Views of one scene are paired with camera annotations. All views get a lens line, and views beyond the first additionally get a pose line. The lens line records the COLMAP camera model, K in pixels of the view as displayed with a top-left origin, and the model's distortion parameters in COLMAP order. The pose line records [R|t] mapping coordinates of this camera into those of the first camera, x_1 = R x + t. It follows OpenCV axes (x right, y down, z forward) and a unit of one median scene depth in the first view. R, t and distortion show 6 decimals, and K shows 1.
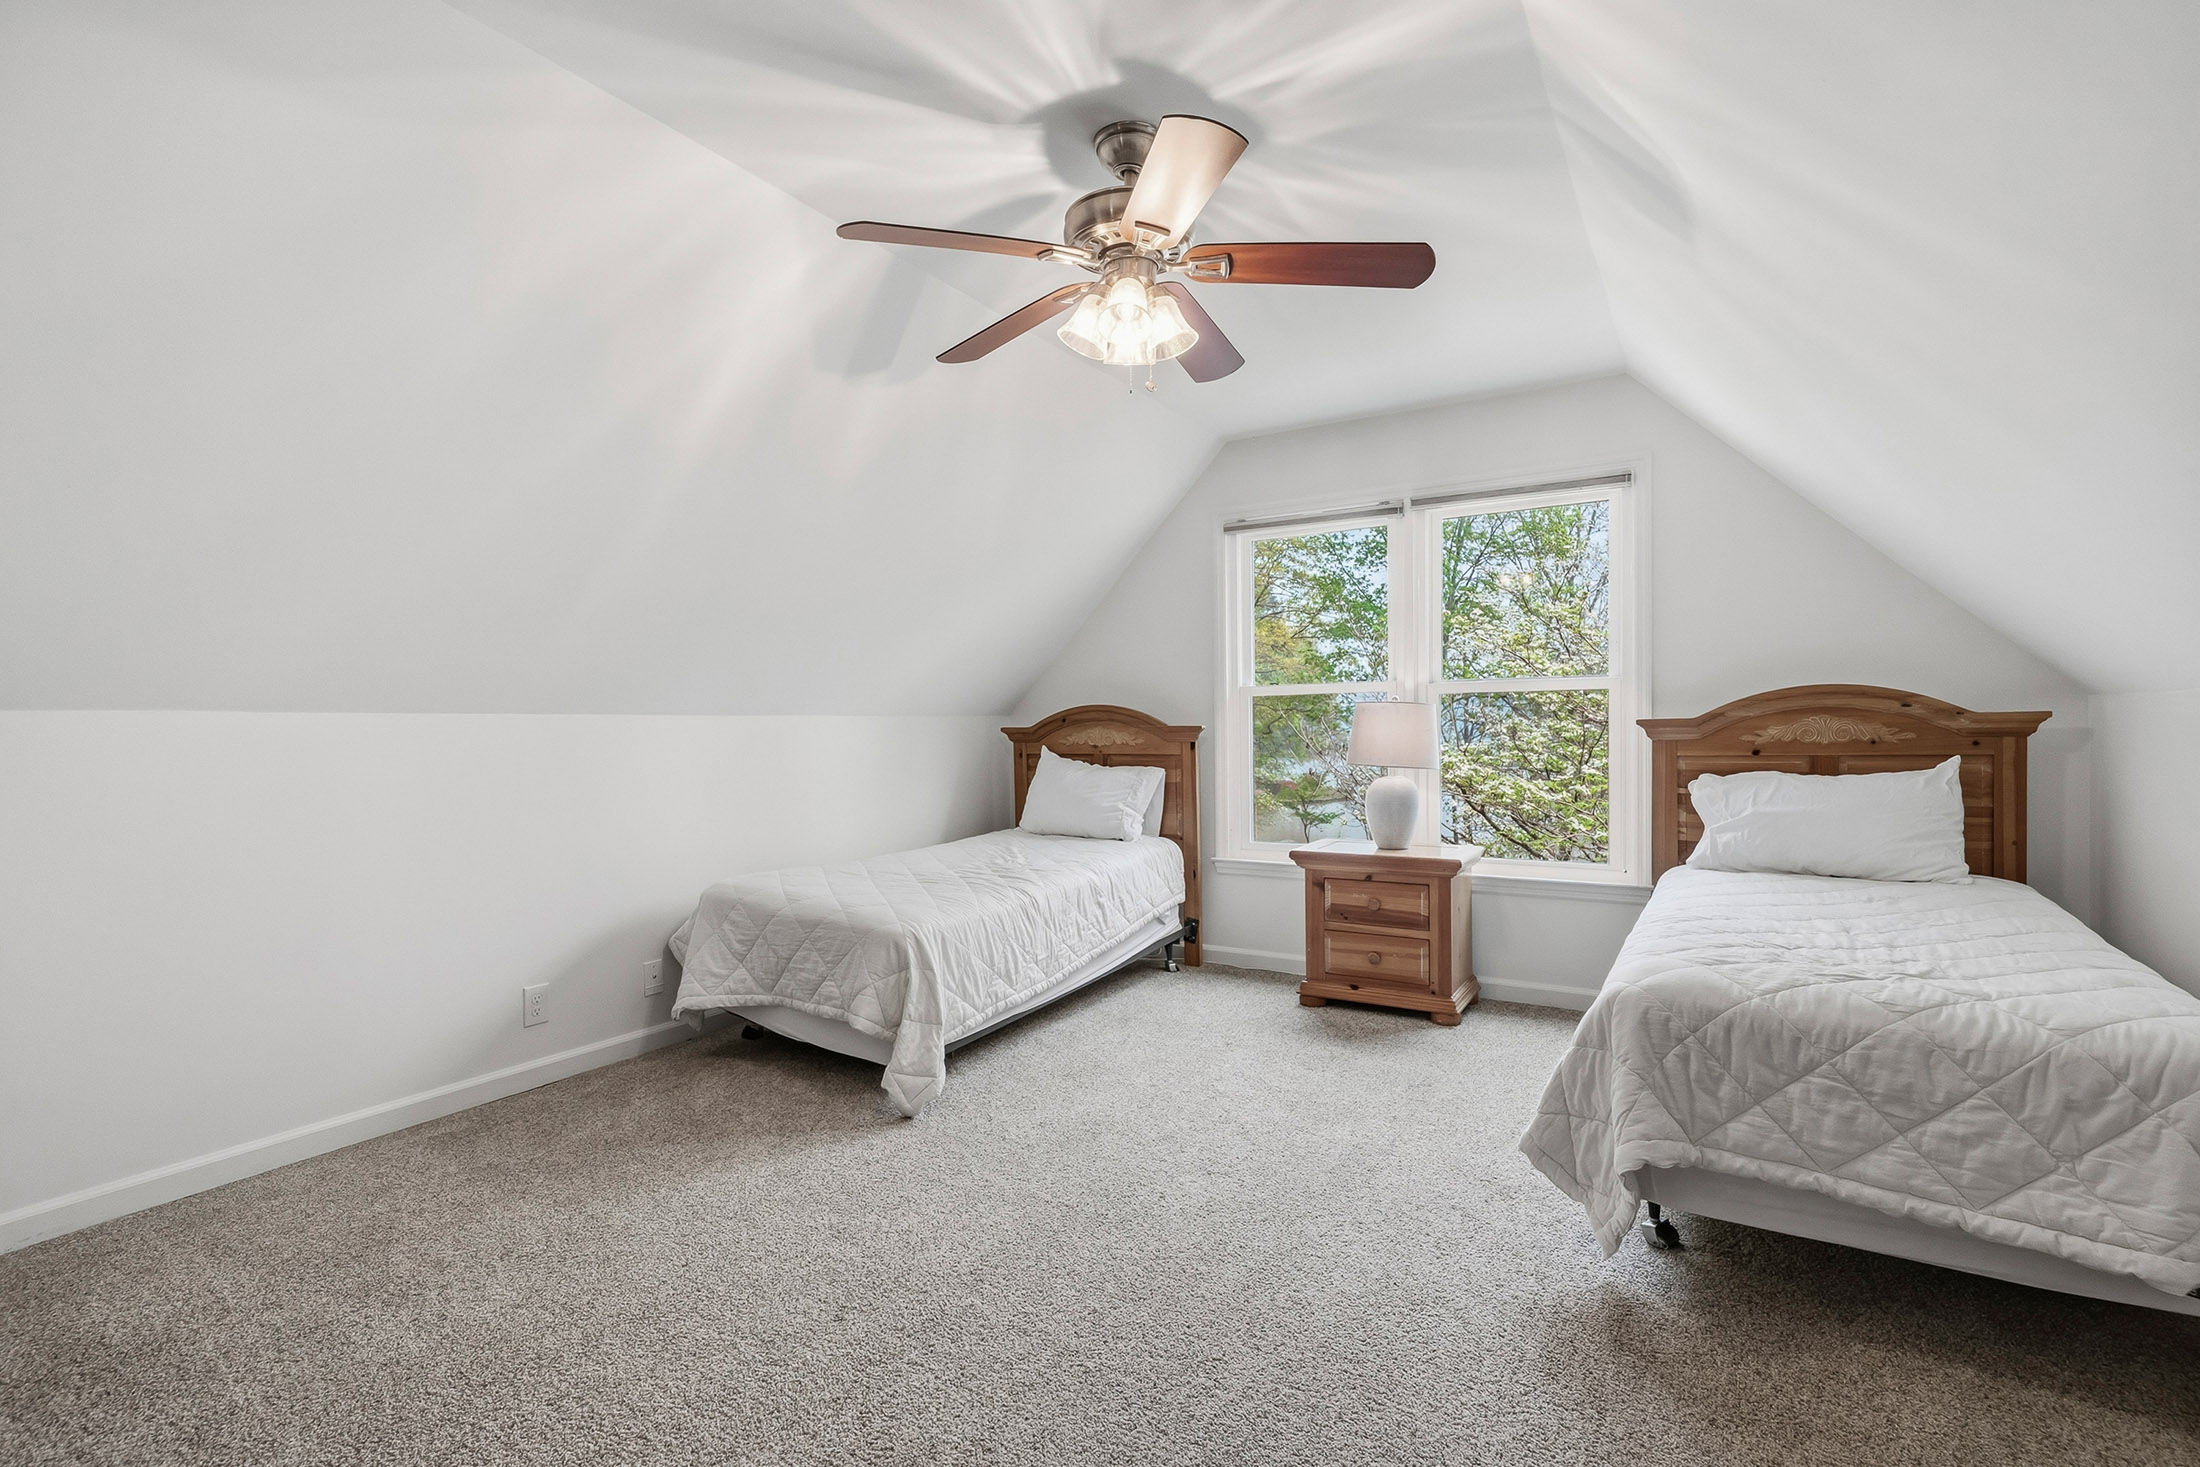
lens RADIAL K [[1019.3, 0, 1102.8], [0, 1019.3, 750.0], [0, 0, 1]] dist [0.009156, 0.001013]
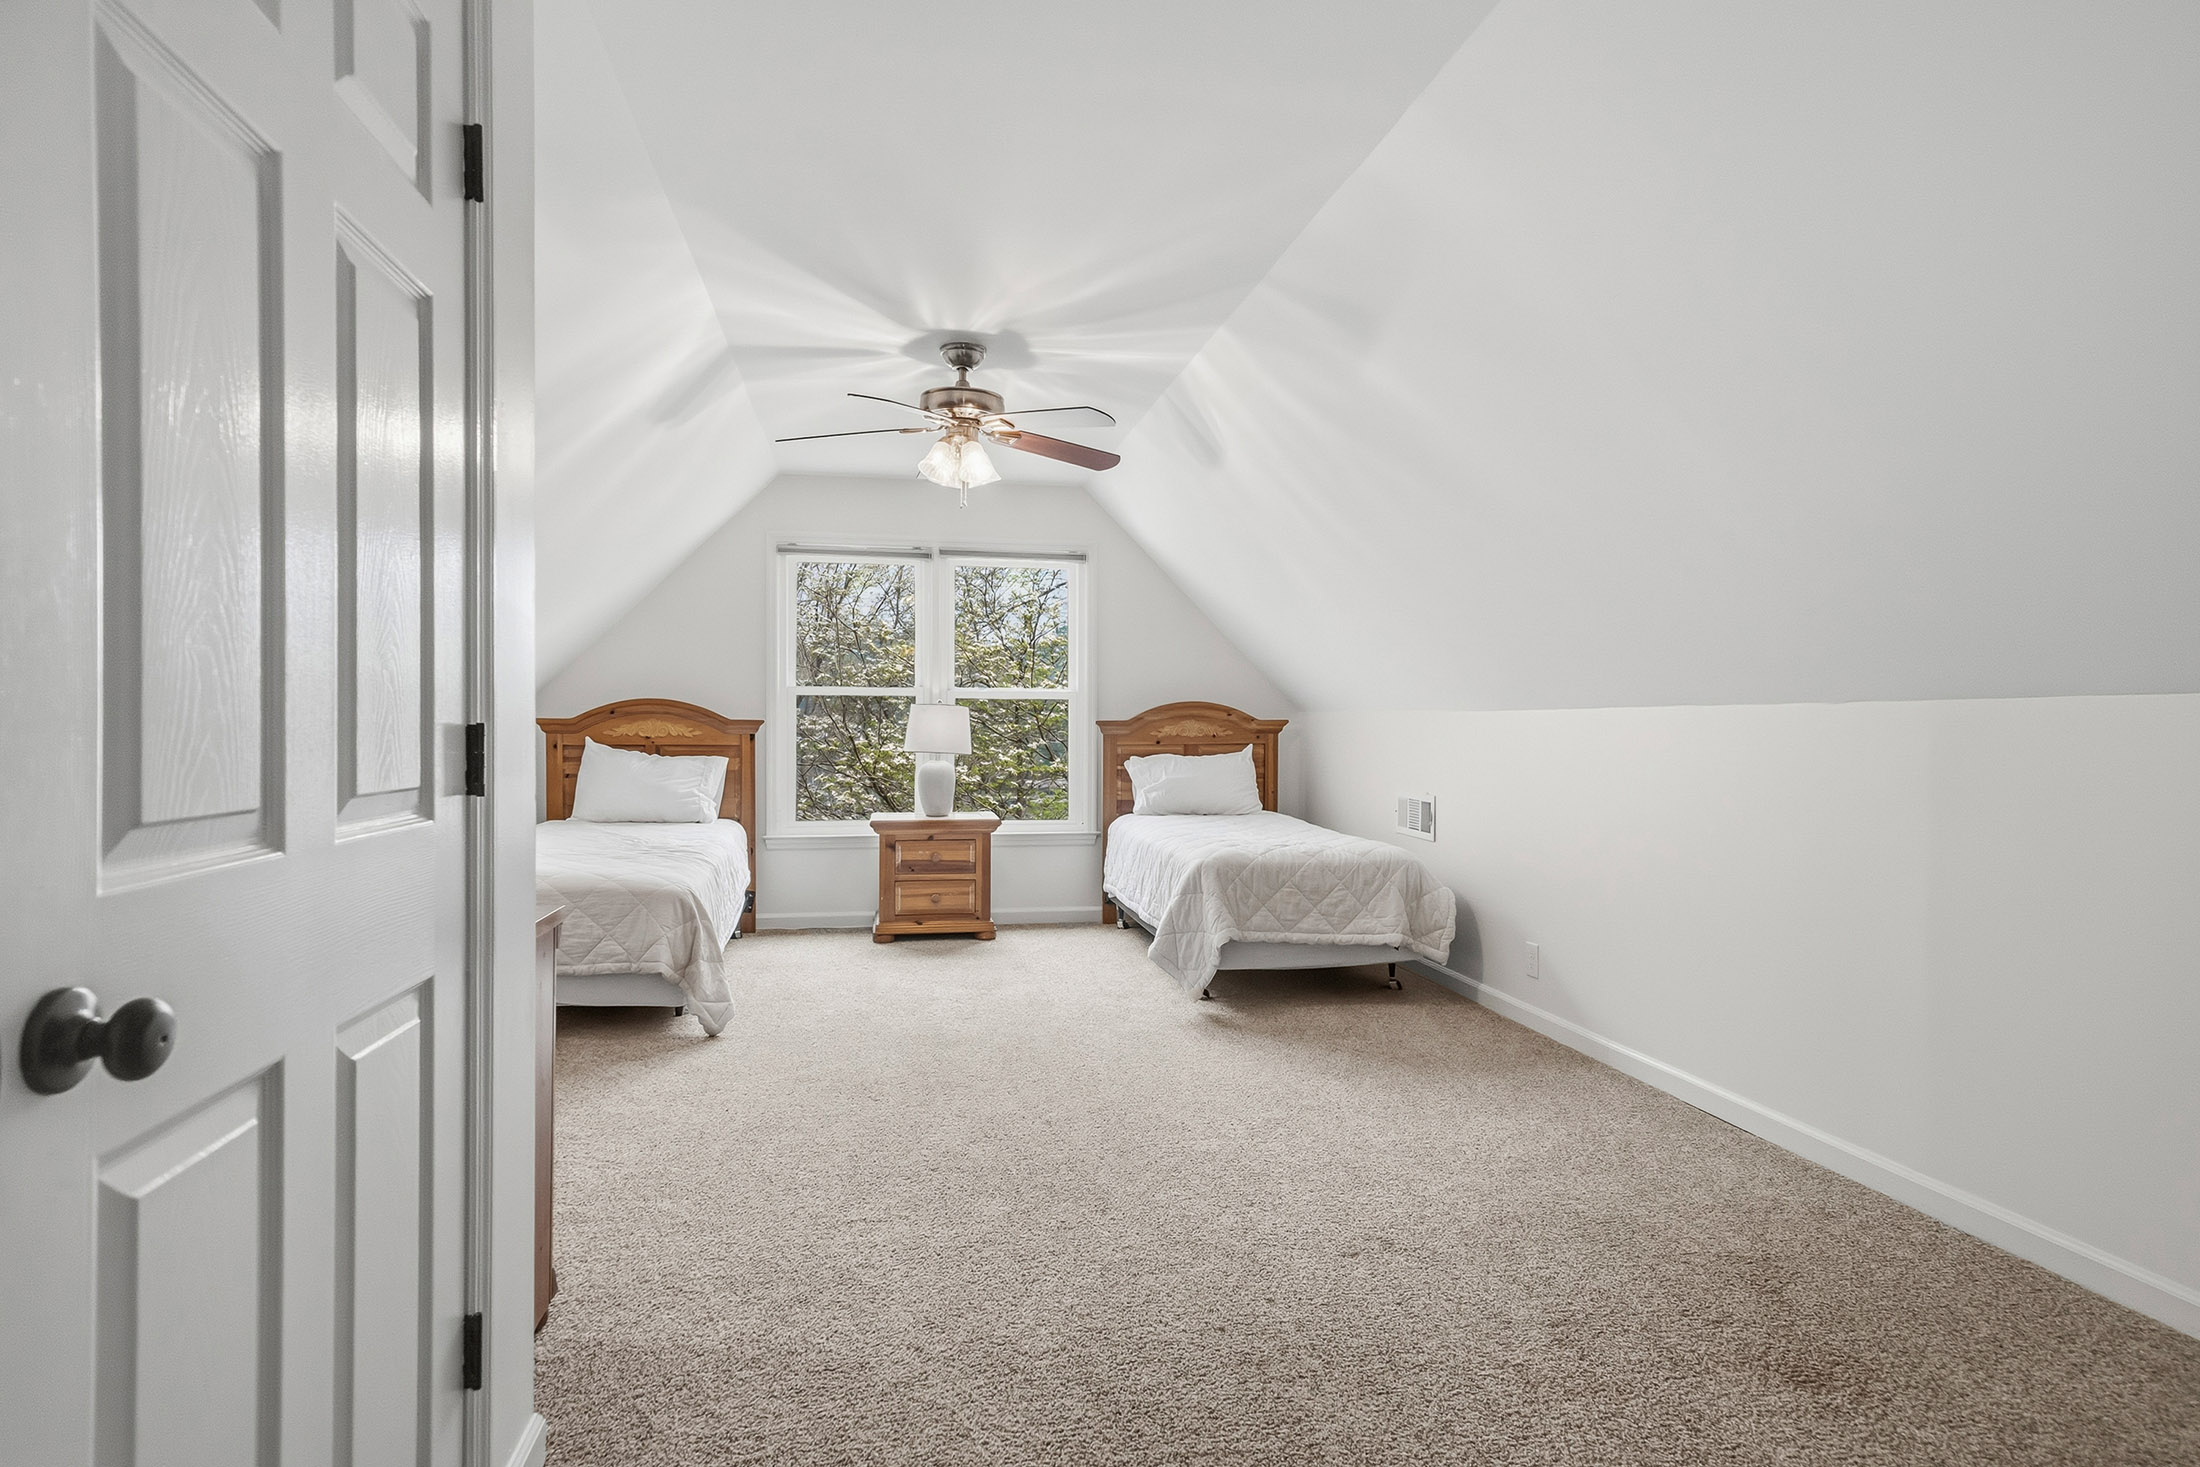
lens RADIAL K [[1201.3, 0, 1105.8], [0, 1201.3, 741.8], [0, 0, 1]] dist [0.018563, 0.000057]
pose [[0.739027, 0.002139, 0.673673, -0.676562], [0.001974, 0.999984, -0.005341, 0.011104], [-0.673673, 0.005277, 0.739010, -0.326779]]
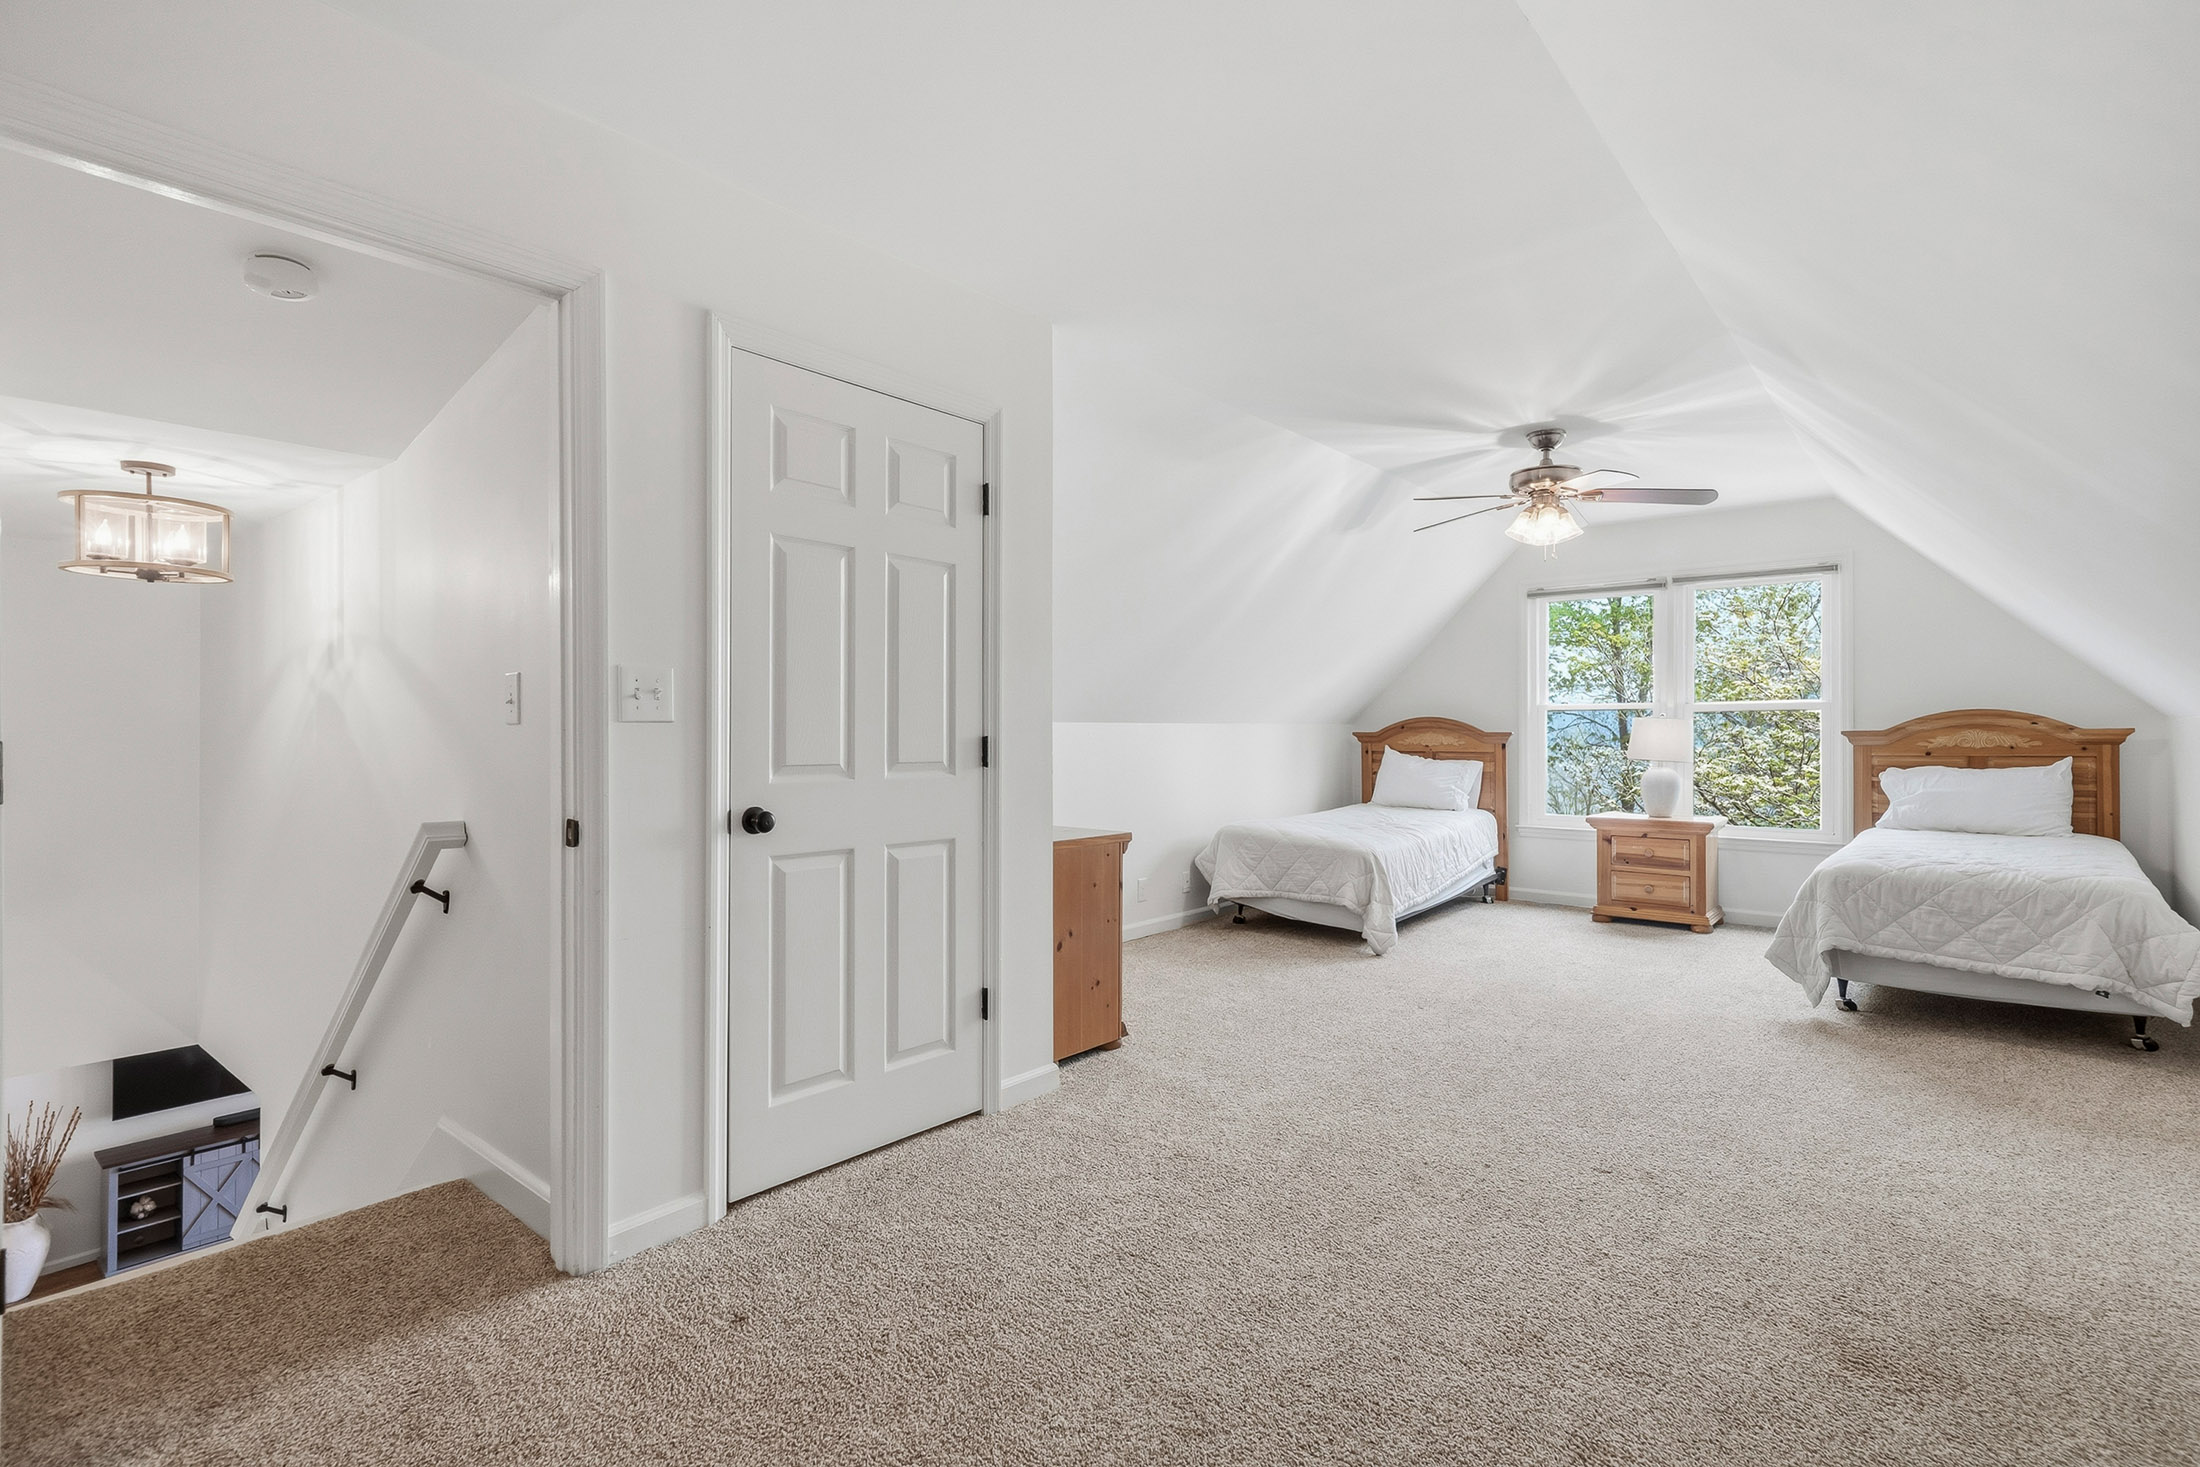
lens RADIAL K [[1049.1, 0, 1091.8], [0, 1049.1, 736.0], [0, 0, 1]] dist [0.008635, 0.000315]
pose [[0.987897, 0.009020, -0.154850, -0.330789], [-0.011607, 0.999808, -0.015811, 0.014833], [0.154677, 0.017417, 0.987812, -0.710251]]
